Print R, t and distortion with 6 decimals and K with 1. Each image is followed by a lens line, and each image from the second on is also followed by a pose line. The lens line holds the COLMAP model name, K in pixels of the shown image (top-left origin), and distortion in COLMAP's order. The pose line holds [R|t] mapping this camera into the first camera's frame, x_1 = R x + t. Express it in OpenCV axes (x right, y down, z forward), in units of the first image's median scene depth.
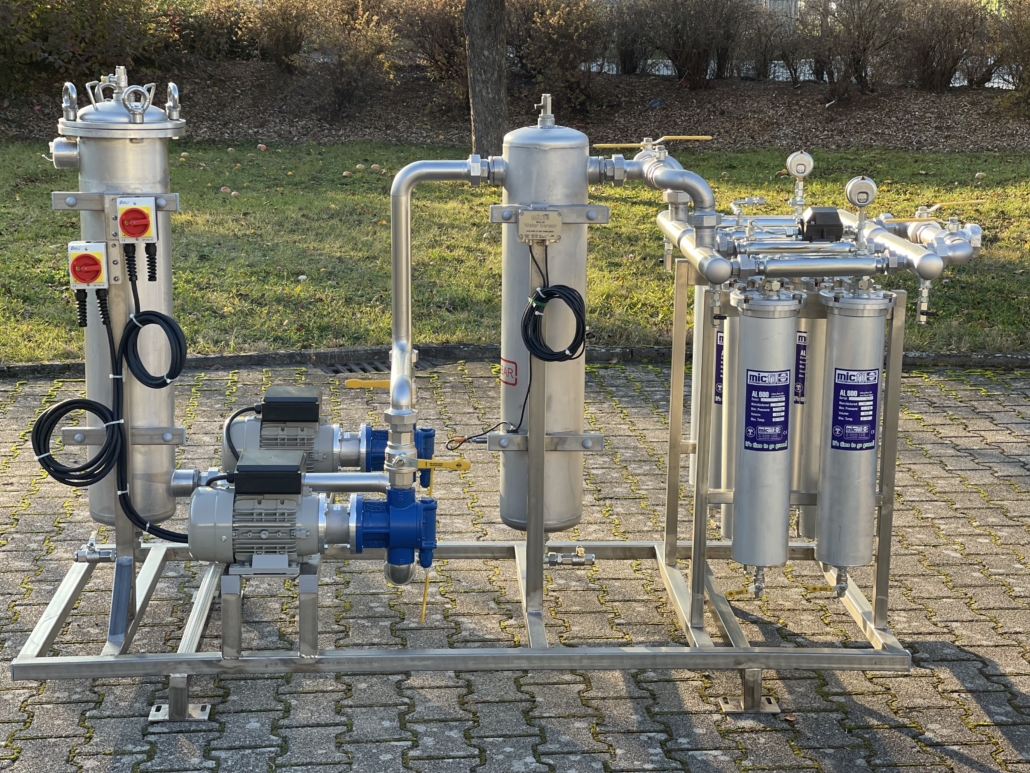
lens RADIAL K [[1916.5, 0, 515.0], [0, 1916.5, 386.5], [0, 0, 1]] dist [0.149905, 0.233698]
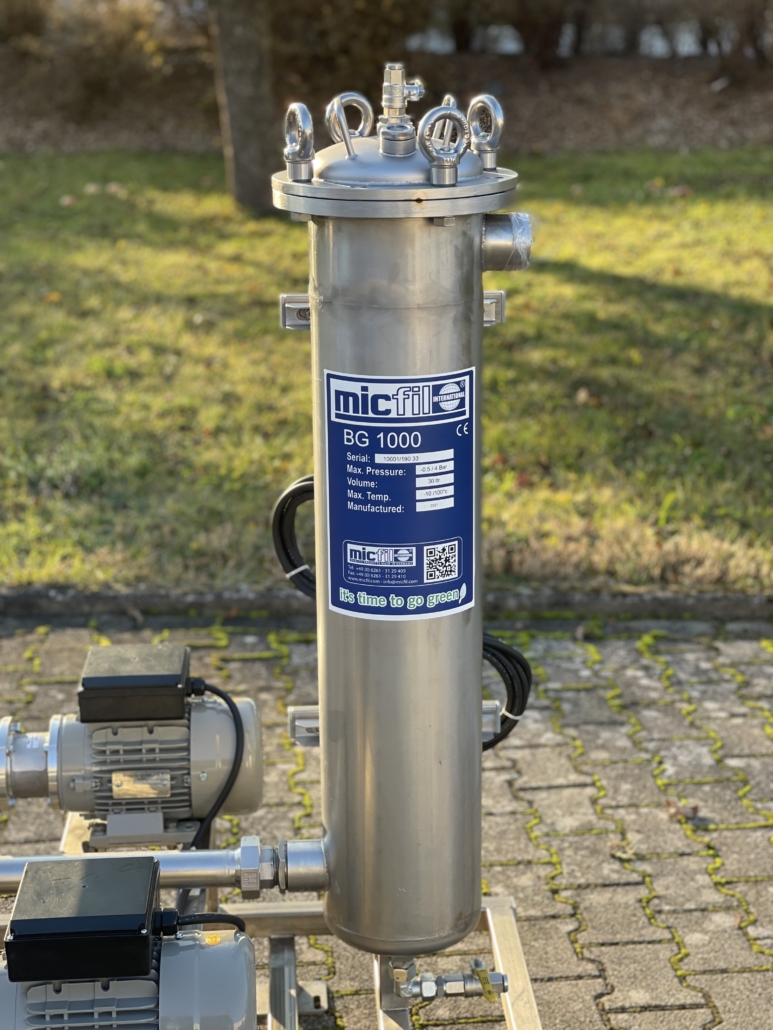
lens RADIAL K [[1916.5, 0, 386.5], [0, 1916.5, 515.0], [0, 0, 1]] dist [0.149905, 0.233698]
pose [[0.999698, -0.022642, -0.009509, 0.034178], [0.023315, 0.996686, 0.077935, -0.039115], [0.007713, -0.078133, 0.996913, 0.214690]]
